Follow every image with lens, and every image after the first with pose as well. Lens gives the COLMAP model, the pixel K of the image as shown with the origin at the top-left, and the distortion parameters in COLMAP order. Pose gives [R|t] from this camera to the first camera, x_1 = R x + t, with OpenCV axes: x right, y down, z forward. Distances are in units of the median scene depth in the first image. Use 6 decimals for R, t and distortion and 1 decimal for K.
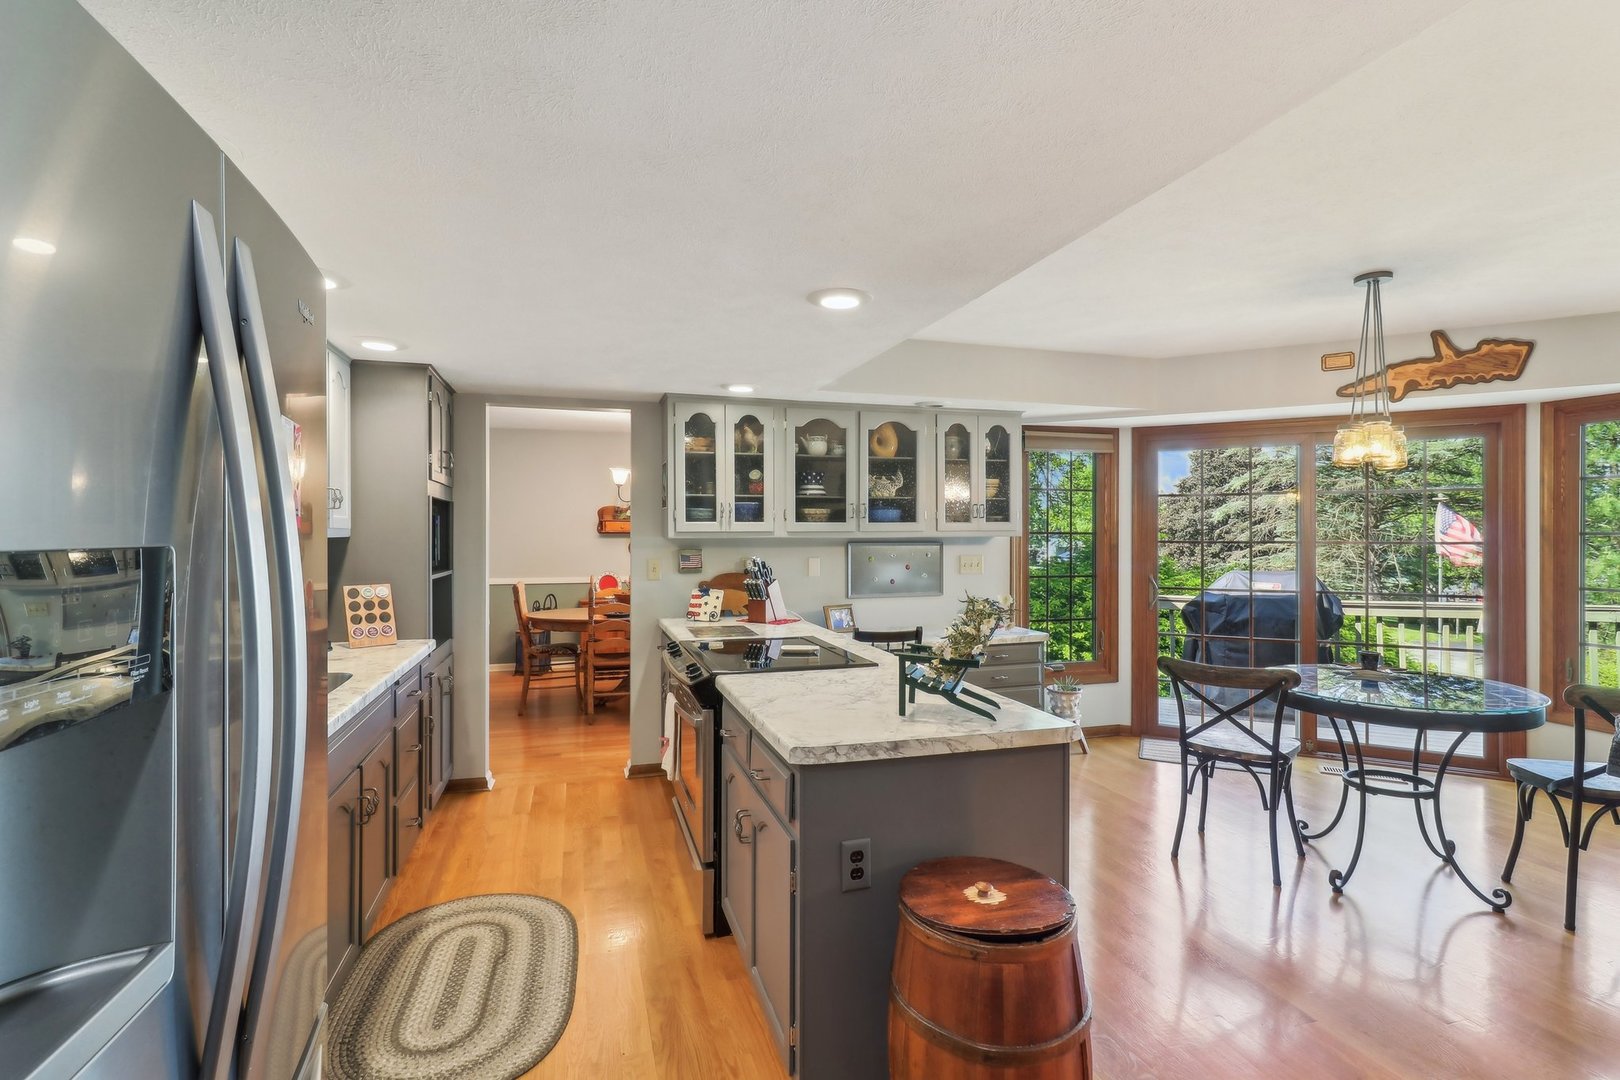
lens RADIAL K [[778.8, 0, 794.1], [0, 778.8, 531.9], [0, 0, 1]] dist [-0.001628, -0.000728]
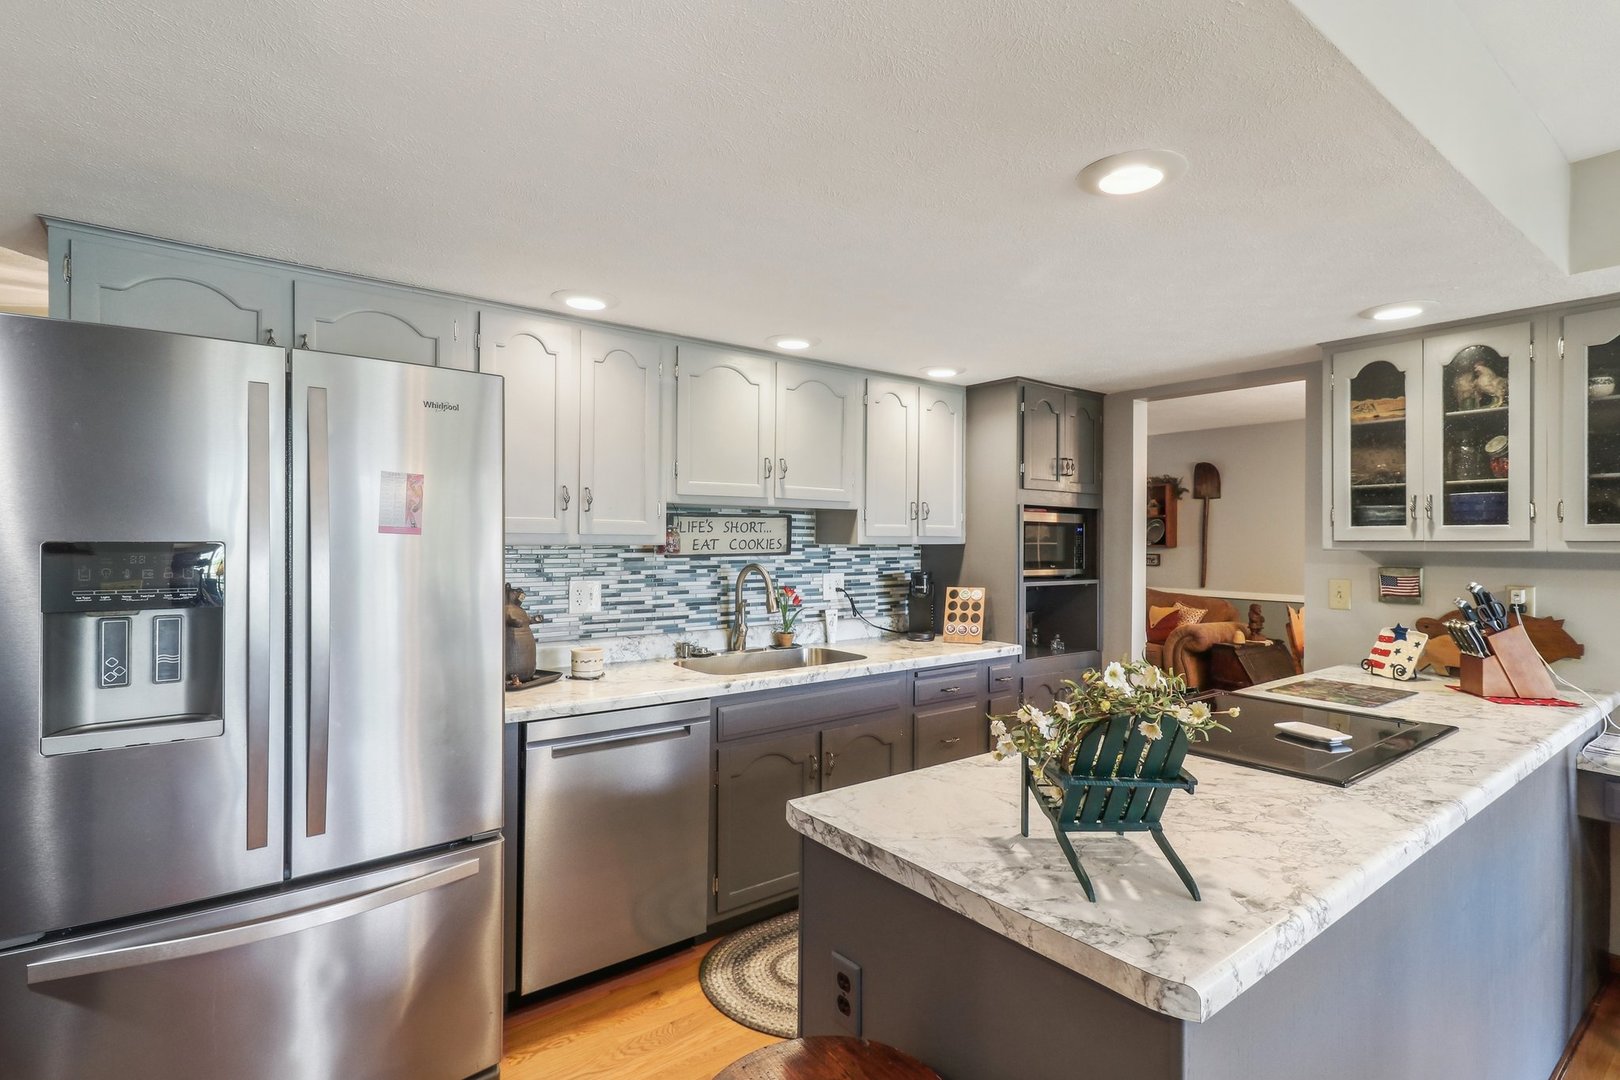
lens RADIAL K [[778.8, 0, 793.2], [0, 778.8, 547.3], [0, 0, 1]] dist [-0.001628, -0.000728]
pose [[0.358642, 0.009955, -0.933422, 0.323093], [-0.005404, 0.999949, 0.008588, 0.002204], [0.933460, 0.001964, 0.358677, 0.304161]]
